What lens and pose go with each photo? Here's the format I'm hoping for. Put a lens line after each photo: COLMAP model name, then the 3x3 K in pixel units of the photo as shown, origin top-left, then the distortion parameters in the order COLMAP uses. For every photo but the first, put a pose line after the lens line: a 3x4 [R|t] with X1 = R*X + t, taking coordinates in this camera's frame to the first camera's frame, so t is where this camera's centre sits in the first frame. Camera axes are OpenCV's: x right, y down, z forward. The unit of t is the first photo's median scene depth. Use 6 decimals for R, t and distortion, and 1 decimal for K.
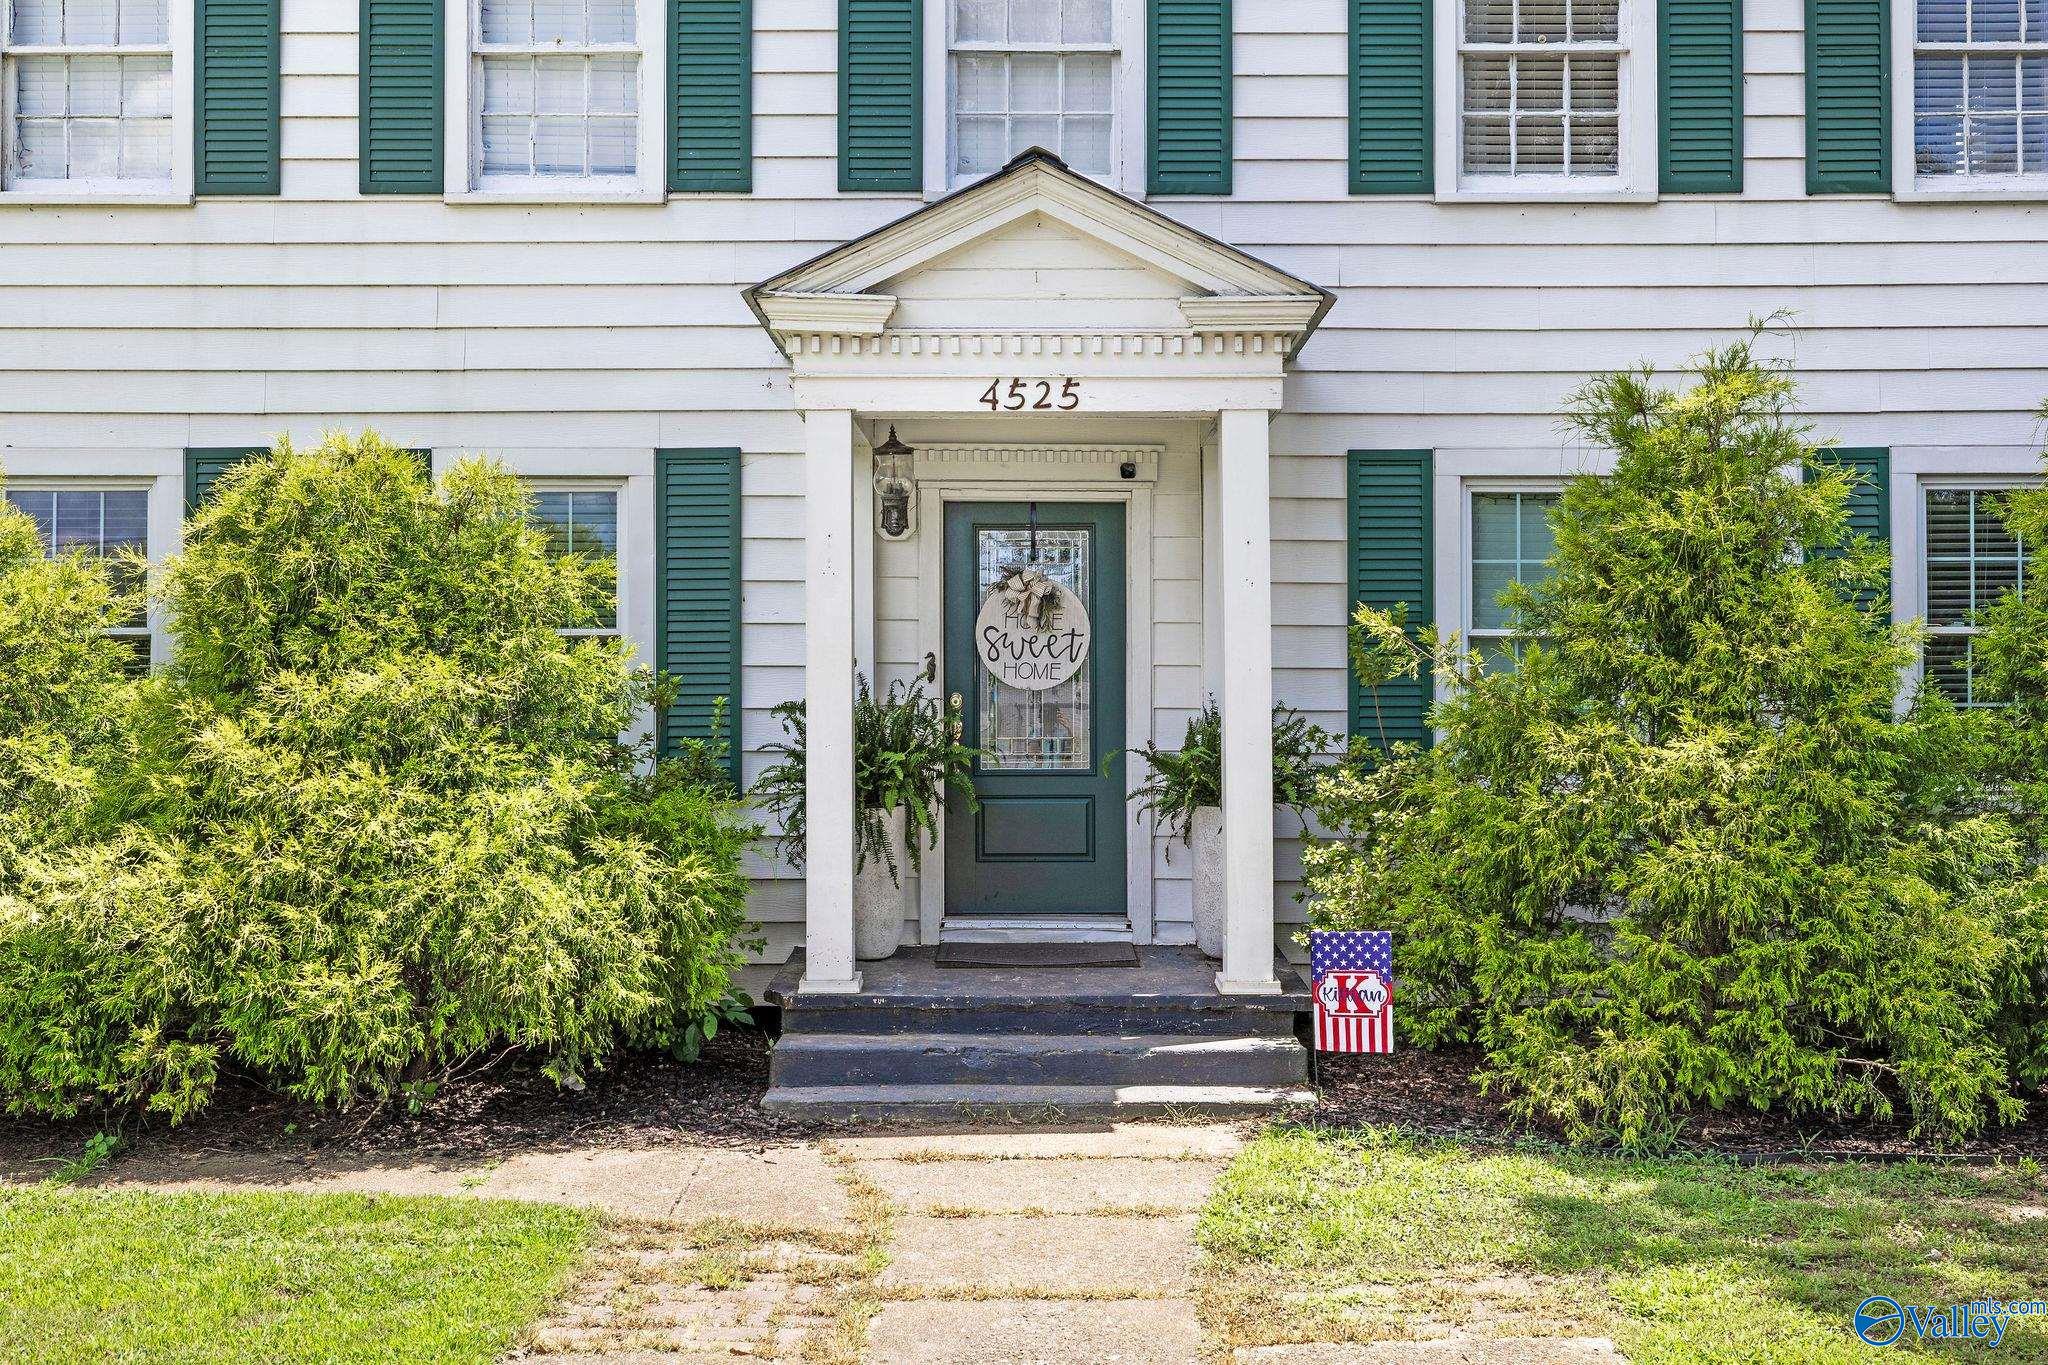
lens RADIAL K [[2049.1, 0, 1024.0], [0, 2049.1, 682.5], [0, 0, 1]] dist [0.008277, 0.004741]
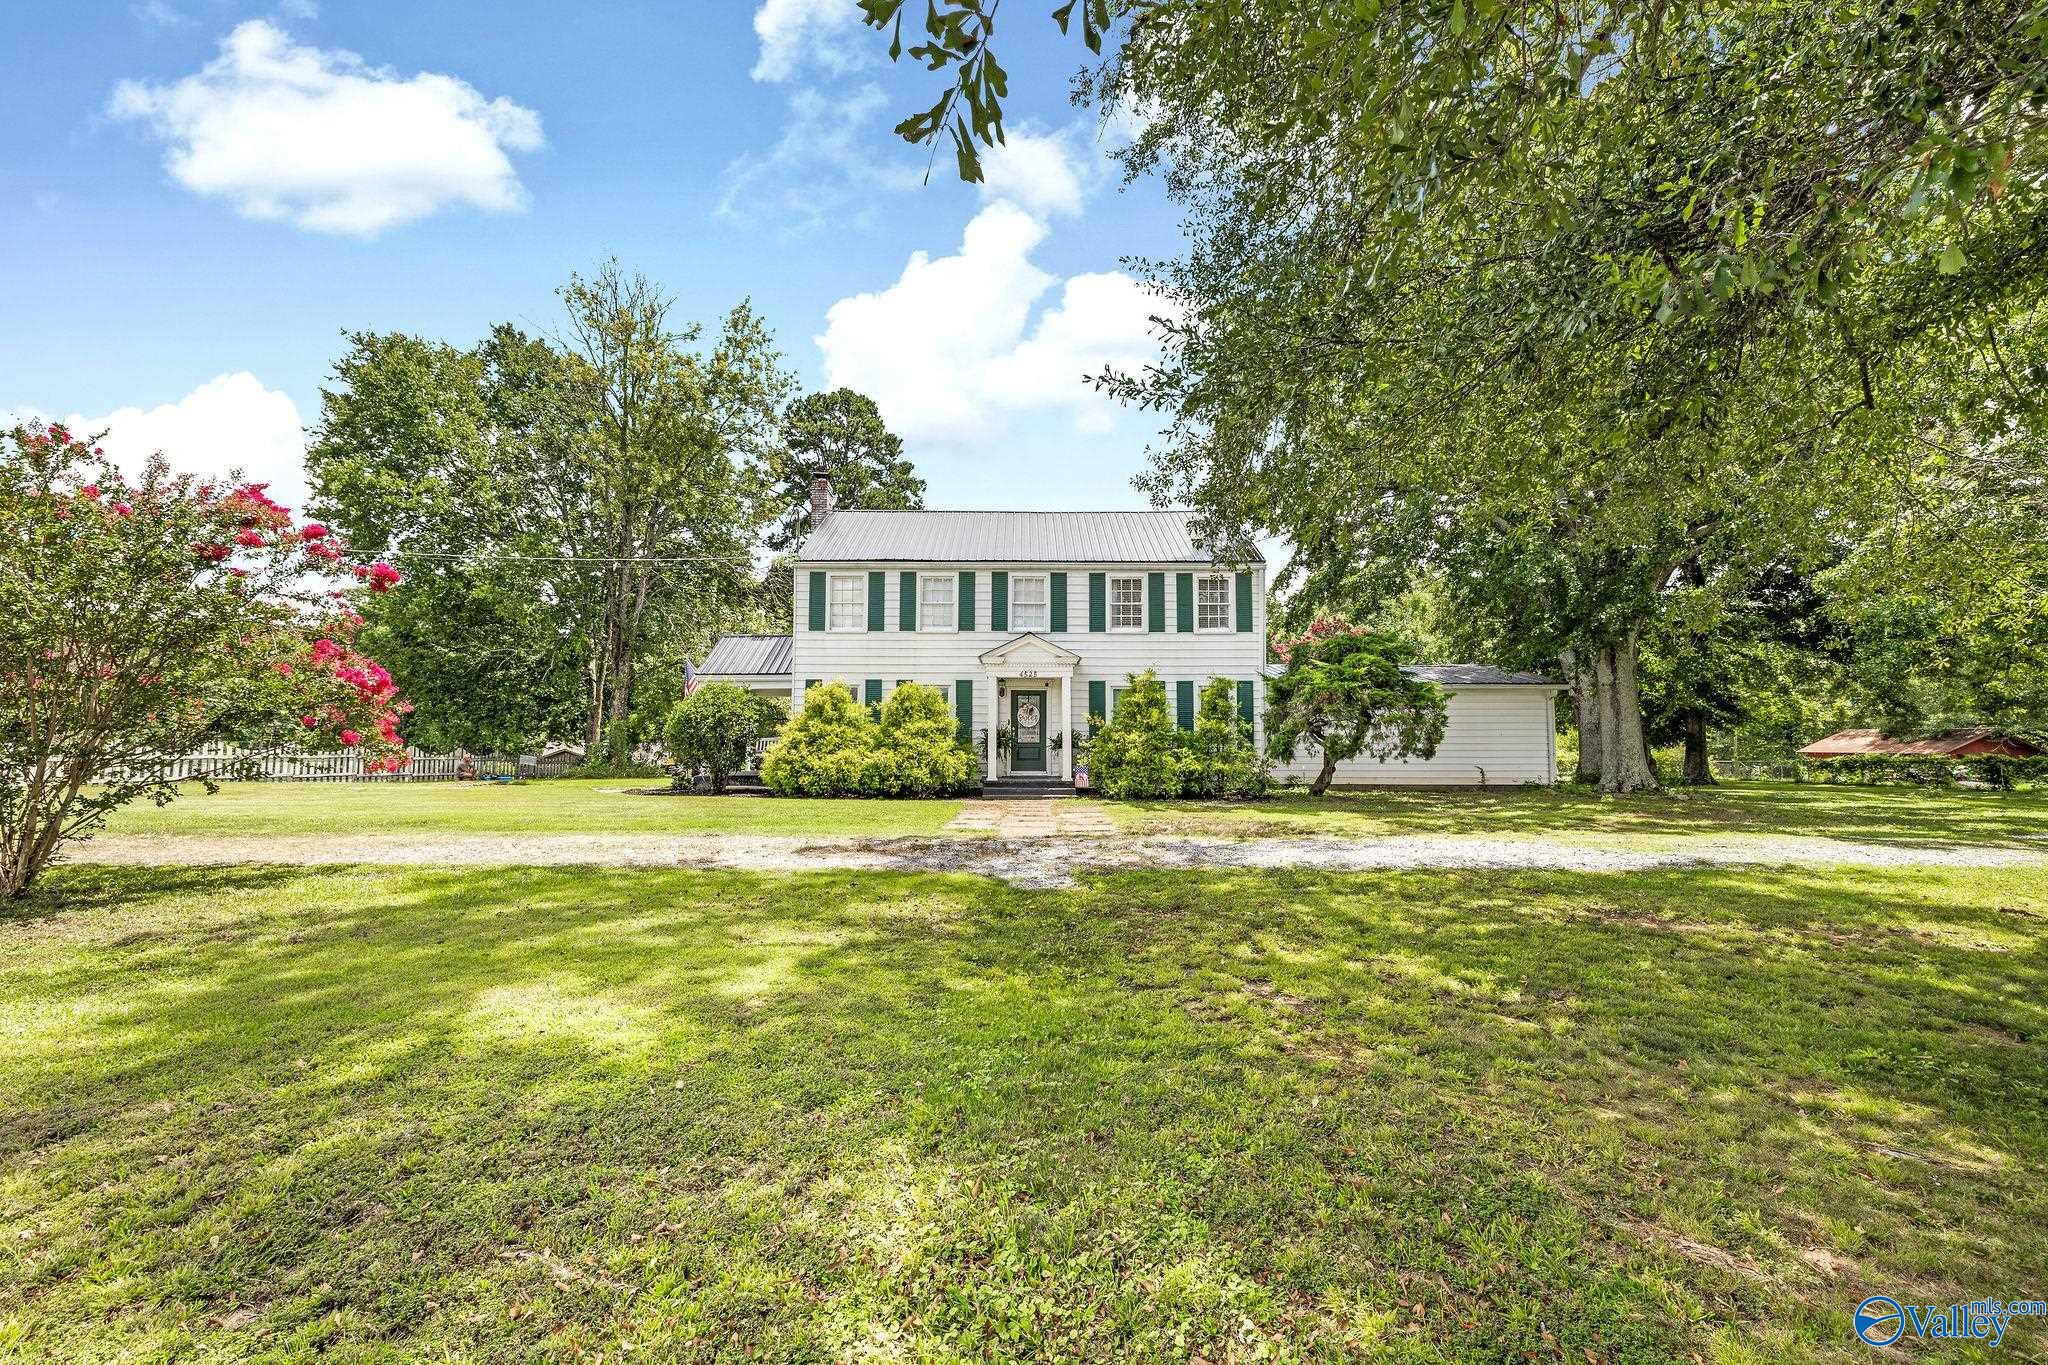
lens RADIAL K [[834.0, 0, 1024.0], [0, 834.0, 682.5], [0, 0, 1]] dist [-0.000505, 0.000042]
pose [[0.999992, 0.003711, -0.001293, -0.004939], [-0.003774, 0.998621, -0.052368, 0.002403], [0.001097, 0.052373, 0.998627, -1.201808]]
